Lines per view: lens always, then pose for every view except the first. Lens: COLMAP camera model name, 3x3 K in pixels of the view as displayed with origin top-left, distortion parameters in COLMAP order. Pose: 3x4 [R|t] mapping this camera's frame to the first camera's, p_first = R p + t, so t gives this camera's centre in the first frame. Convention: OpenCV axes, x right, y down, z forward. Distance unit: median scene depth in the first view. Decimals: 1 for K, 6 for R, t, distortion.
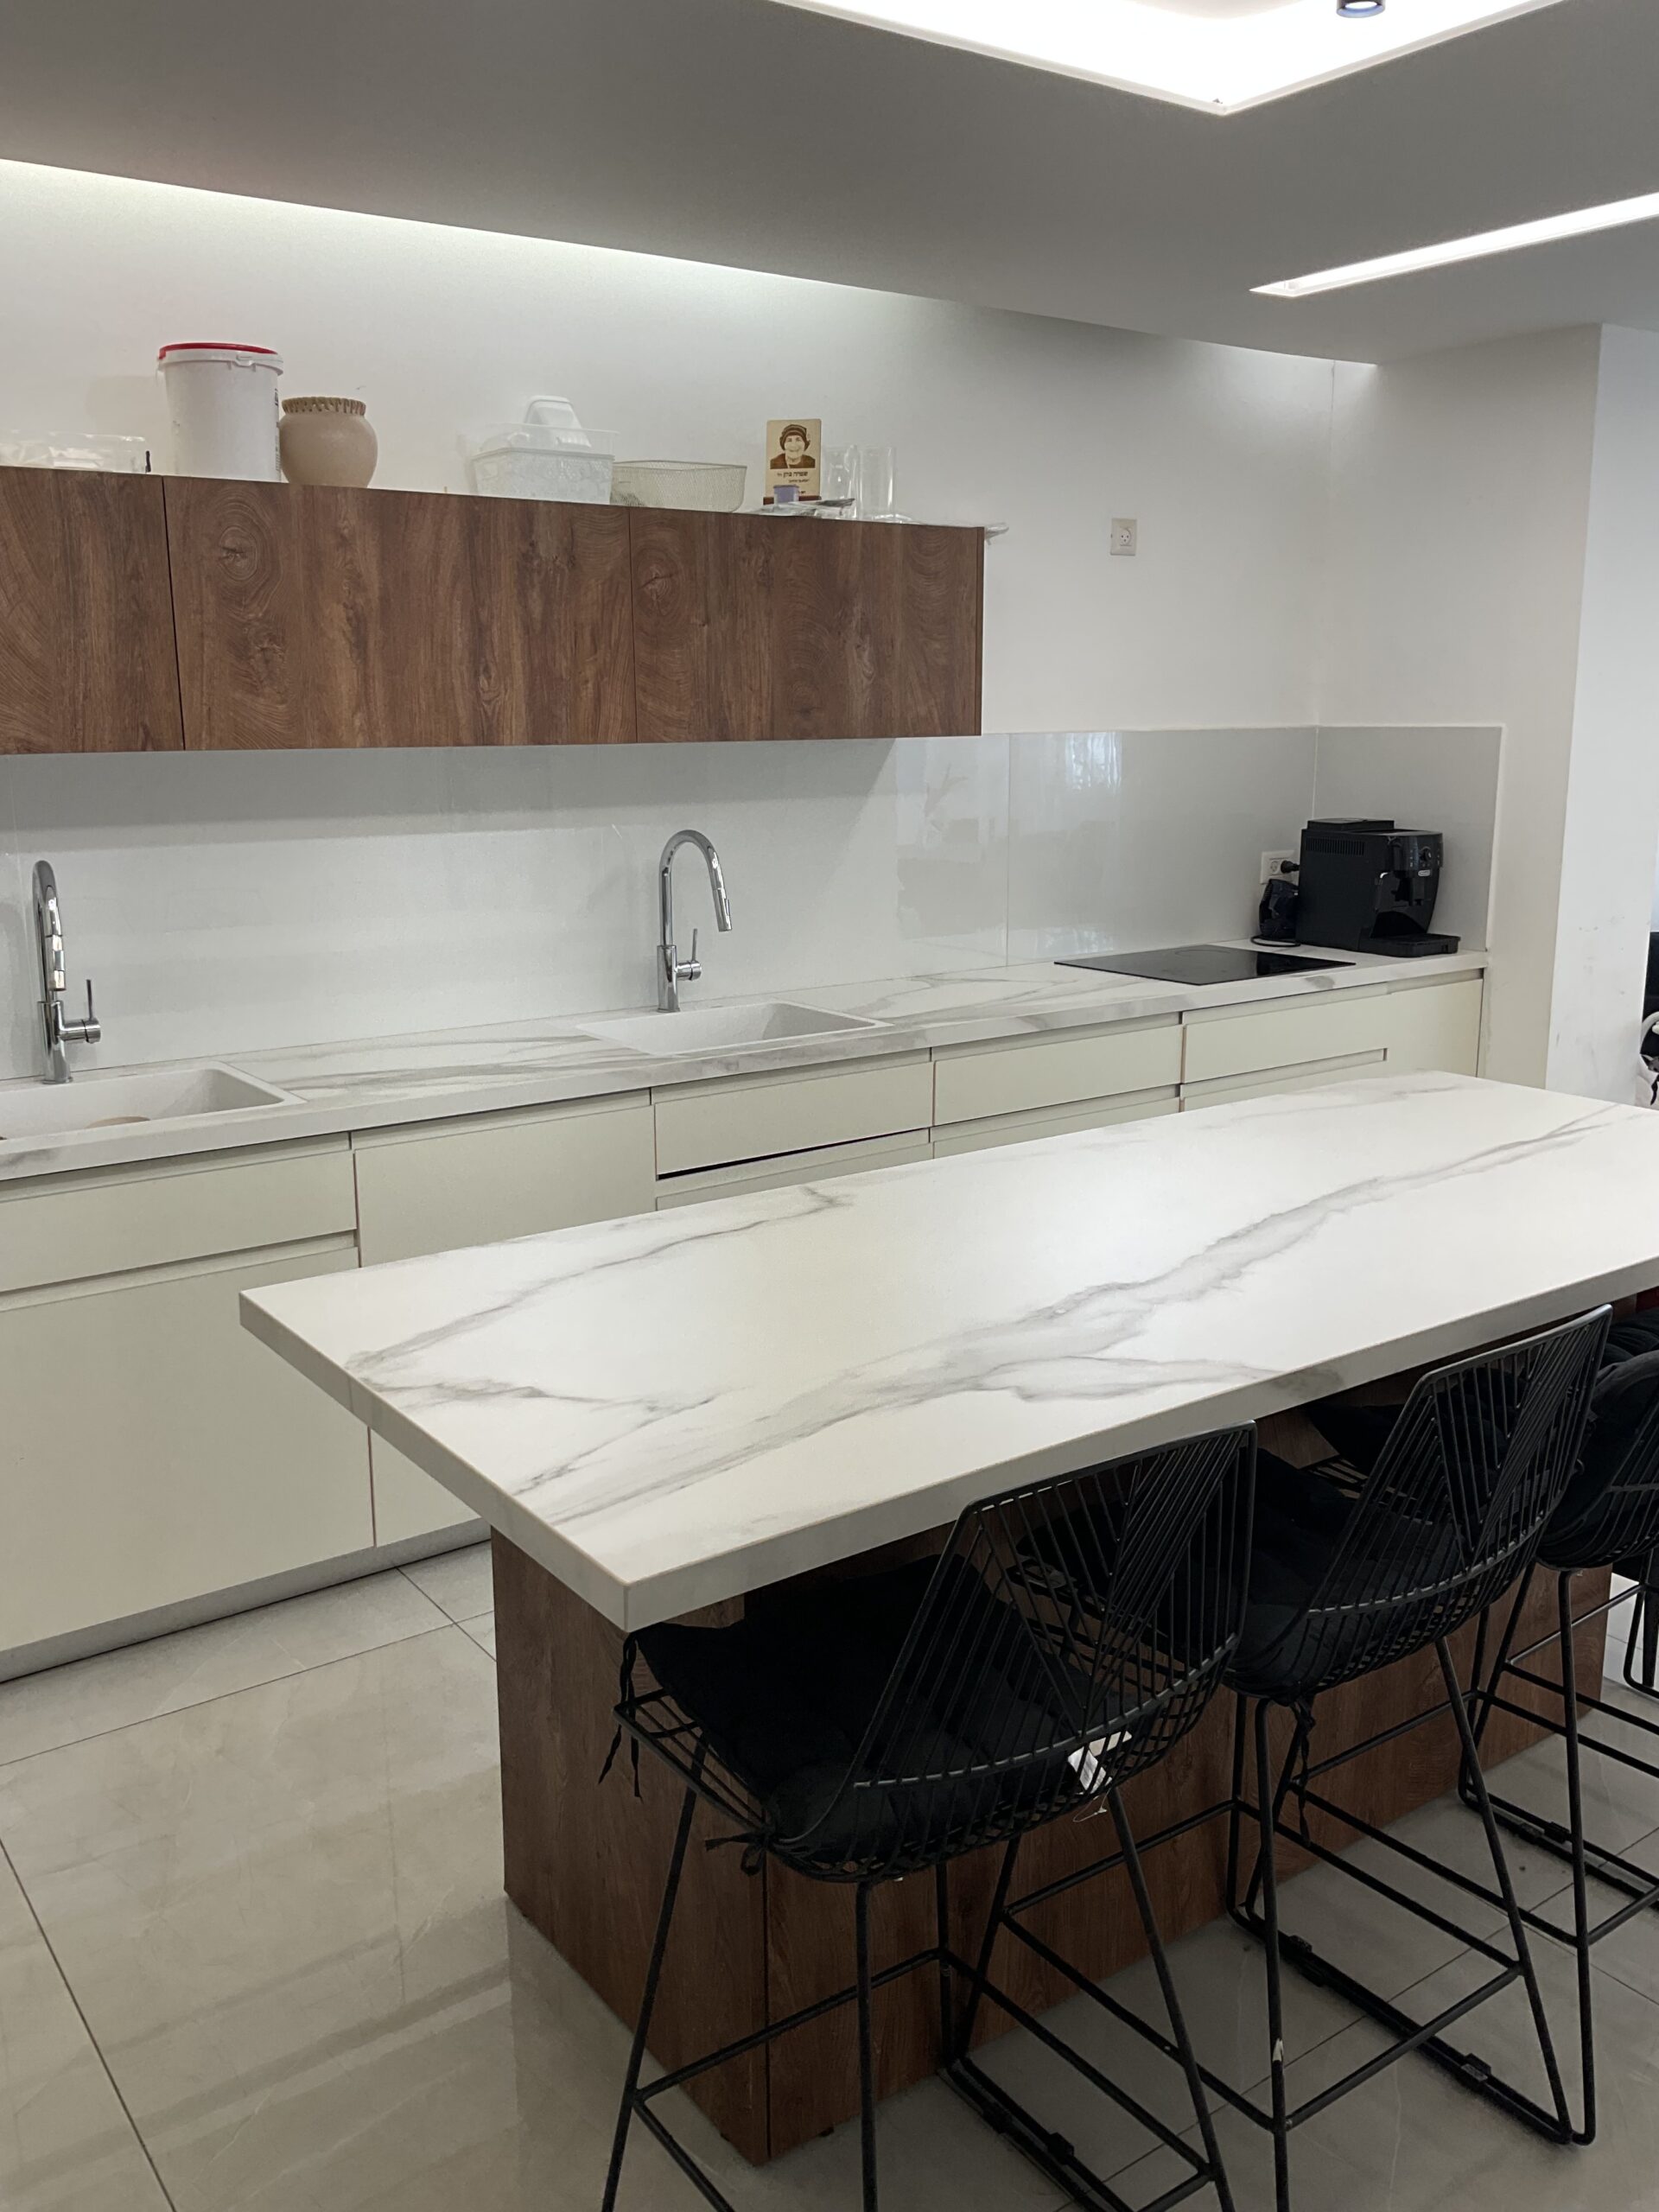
lens RADIAL K [[1856.0, 0, 823.3], [0, 1856.0, 1114.9], [0, 0, 1]] dist [0.074393, -0.113671]
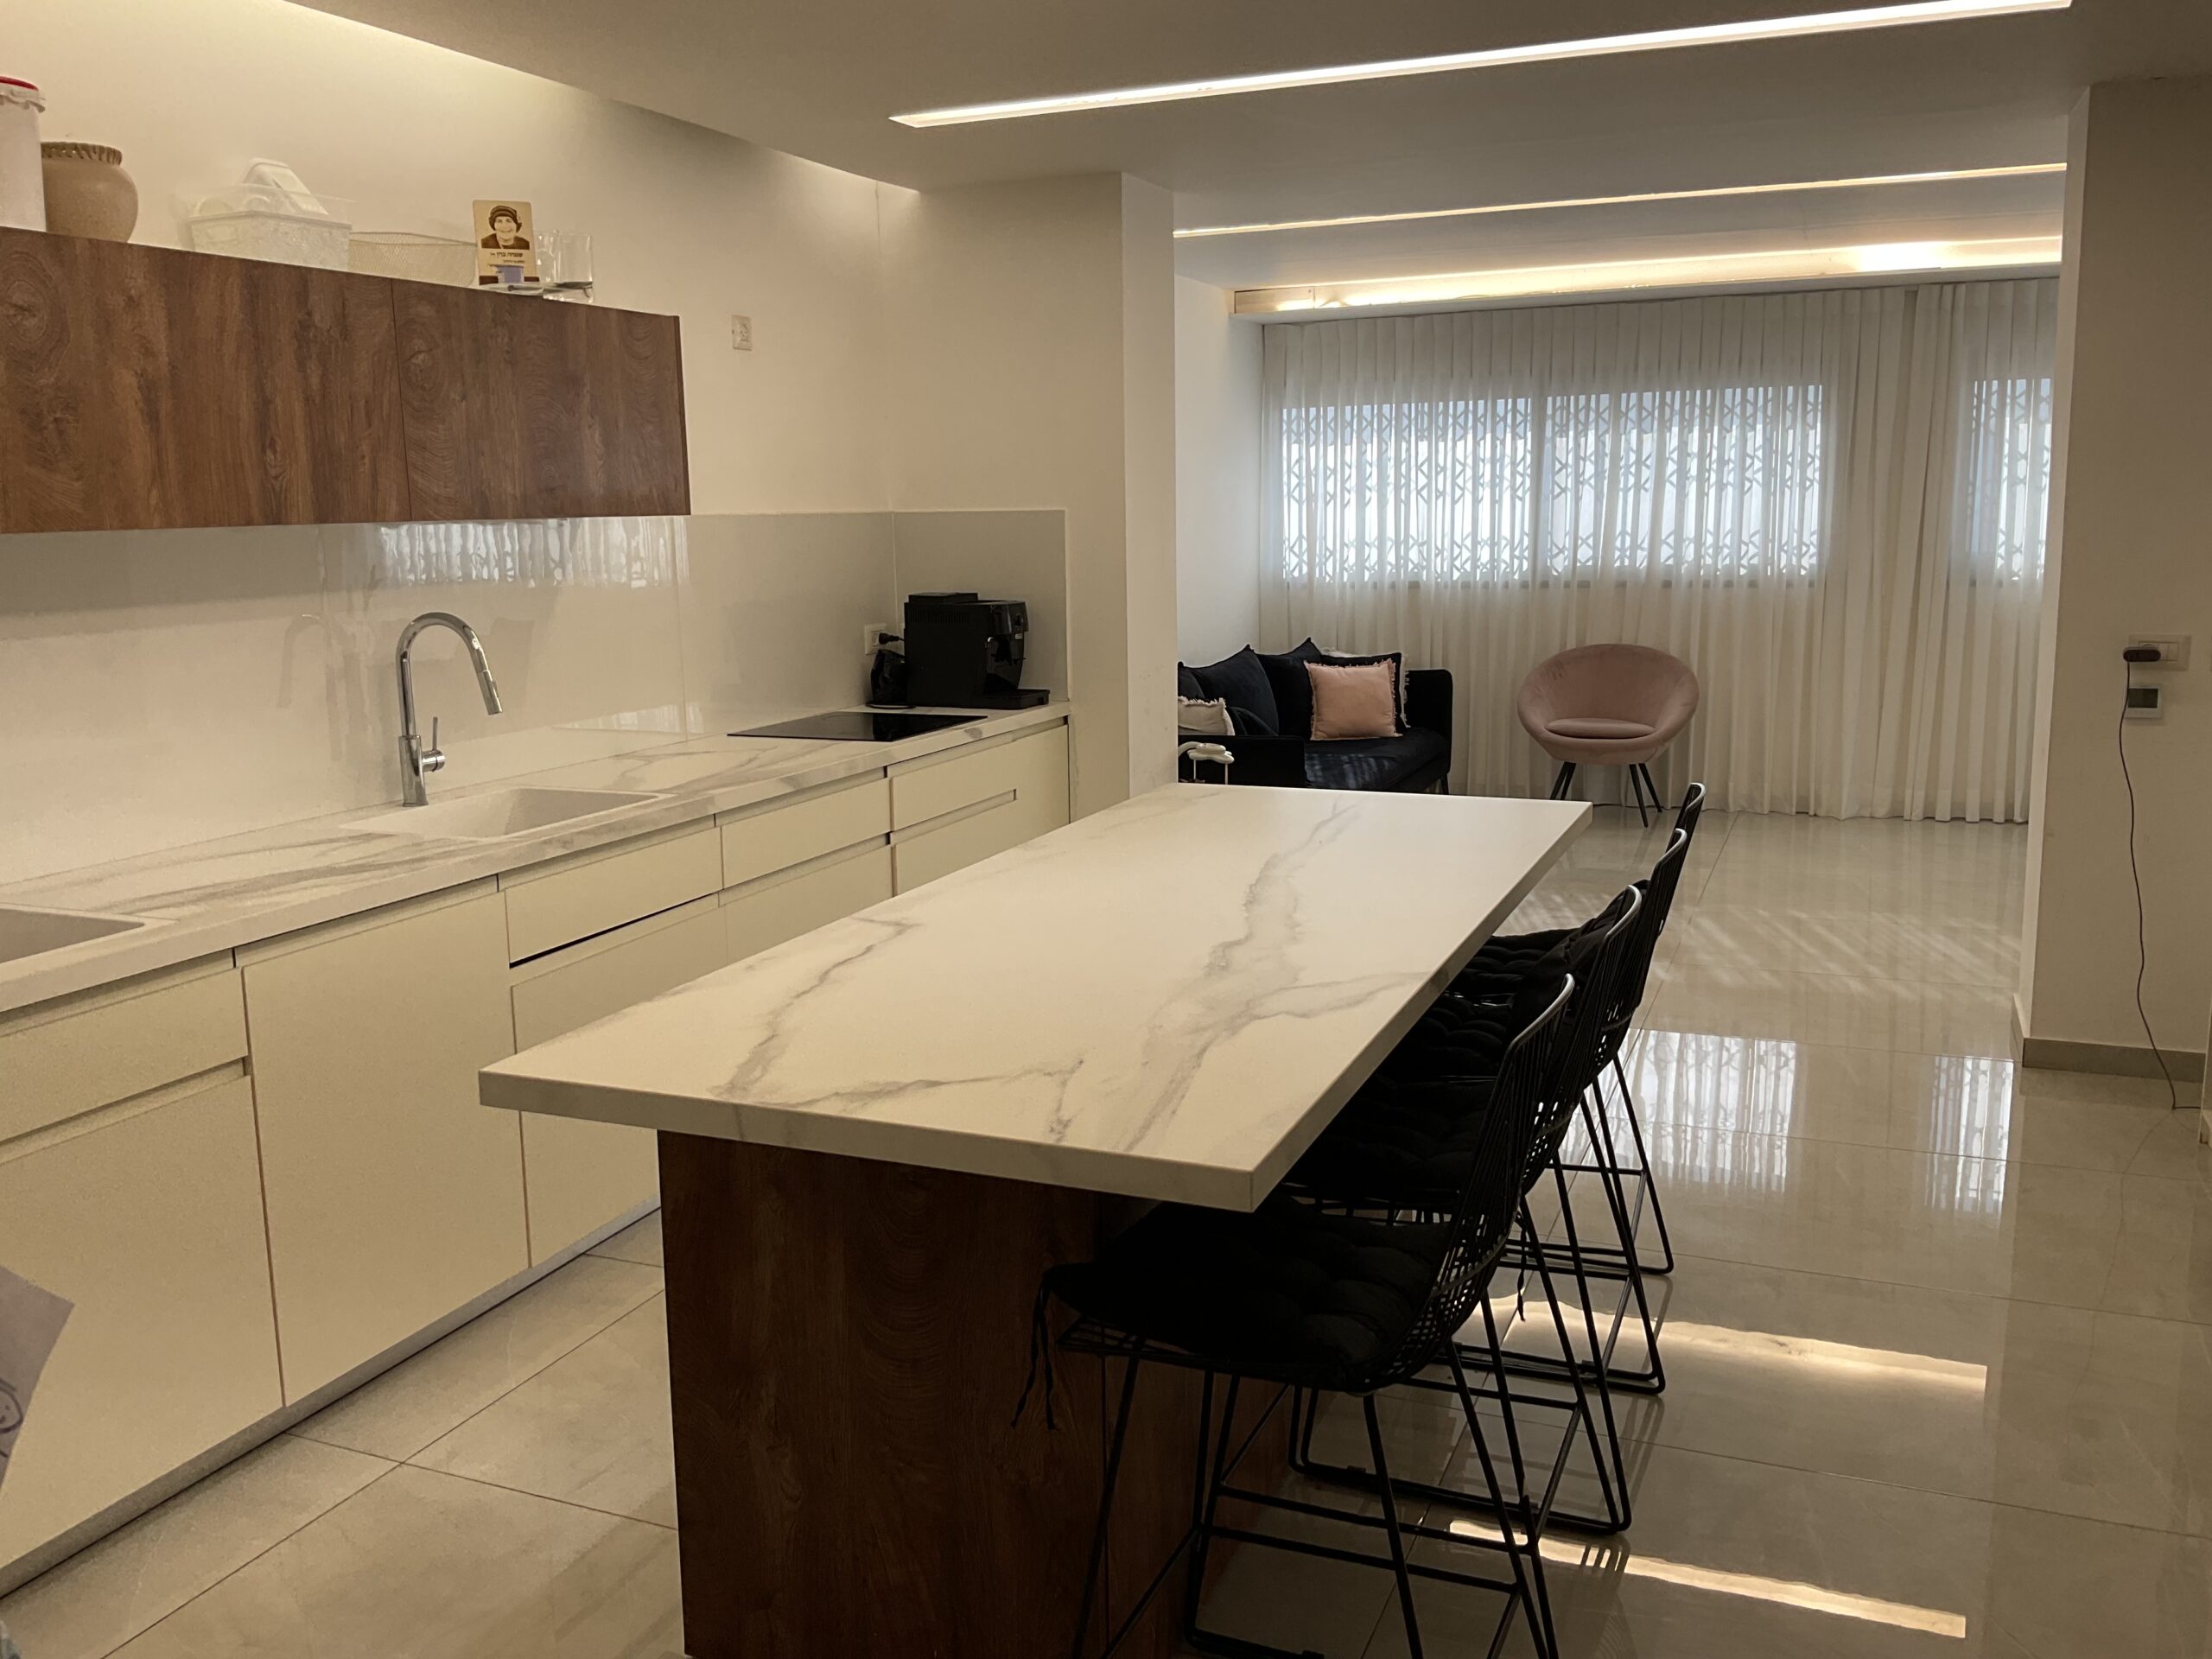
lens RADIAL K [[1856.0, 0, 1128.5], [0, 1856.0, 843.4], [0, 0, 1]] dist [0.074393, -0.113671]
pose [[0.851621, -0.104072, 0.513723, -0.298368], [0.124284, 0.992234, -0.005020, 0.014710], [-0.509211, 0.068122, 0.857941, -0.002206]]
